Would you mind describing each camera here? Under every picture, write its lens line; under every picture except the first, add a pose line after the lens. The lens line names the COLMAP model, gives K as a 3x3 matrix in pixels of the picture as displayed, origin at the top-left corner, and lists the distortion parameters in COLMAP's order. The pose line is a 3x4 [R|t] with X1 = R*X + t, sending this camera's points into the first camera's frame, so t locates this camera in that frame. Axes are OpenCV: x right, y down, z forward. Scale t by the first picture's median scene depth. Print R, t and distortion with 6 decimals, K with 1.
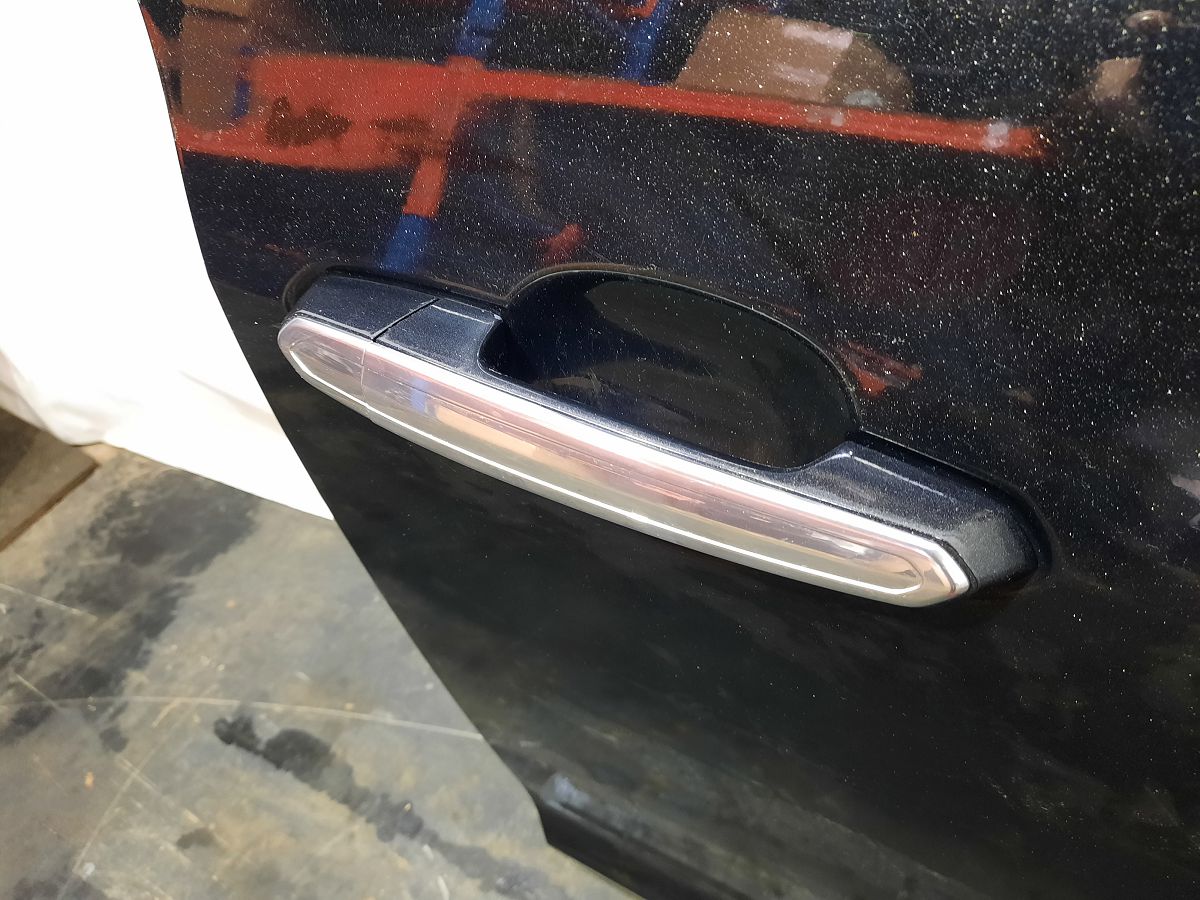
lens RADIAL K [[891.9, 0, 598.0], [0, 891.9, 449.7], [0, 0, 1]] dist [0.033779, -0.018245]
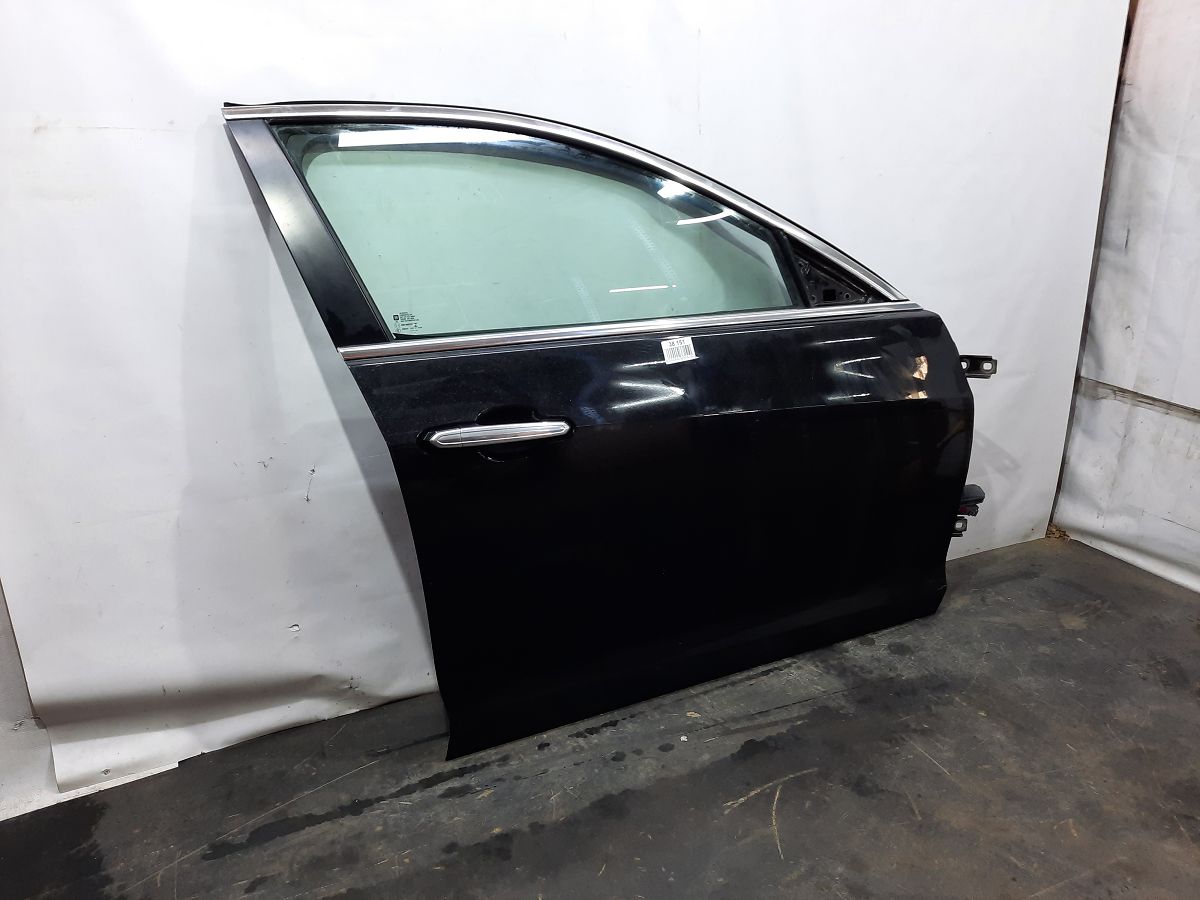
lens RADIAL K [[891.9, 0, 603.1], [0, 891.9, 456.7], [0, 0, 1]] dist [0.033779, -0.018245]
pose [[0.592199, -0.141205, 0.793323, -1.112695], [0.545025, 0.795344, -0.265285, 0.525176], [-0.593505, 0.589483, 0.547962, -0.632309]]
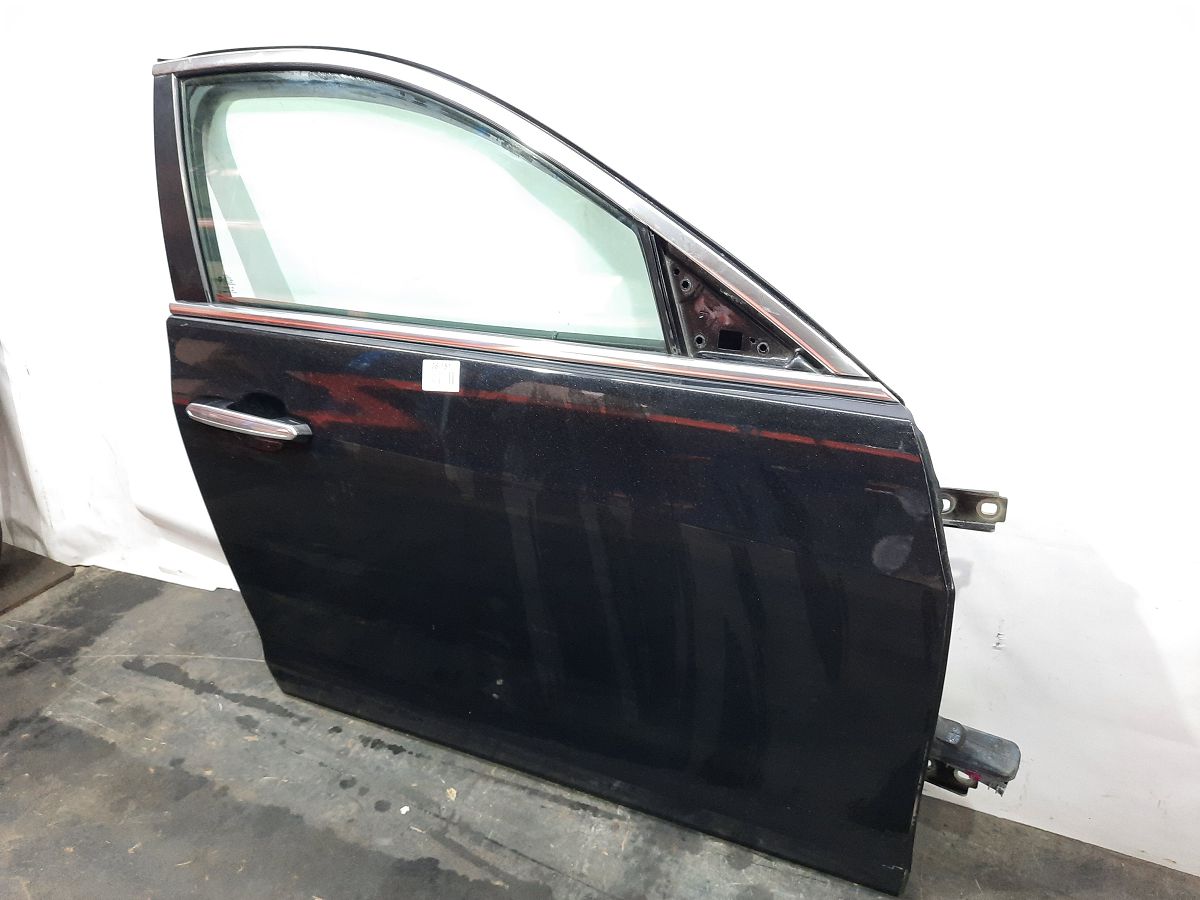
lens RADIAL K [[891.9, 0, 599.3], [0, 891.9, 445.9], [0, 0, 1]] dist [0.033779, -0.018245]
pose [[0.997717, 0.038229, 0.055680, 0.498739], [-0.014859, 0.928438, -0.371191, 0.572373], [-0.065885, 0.369516, 0.926886, -1.100170]]
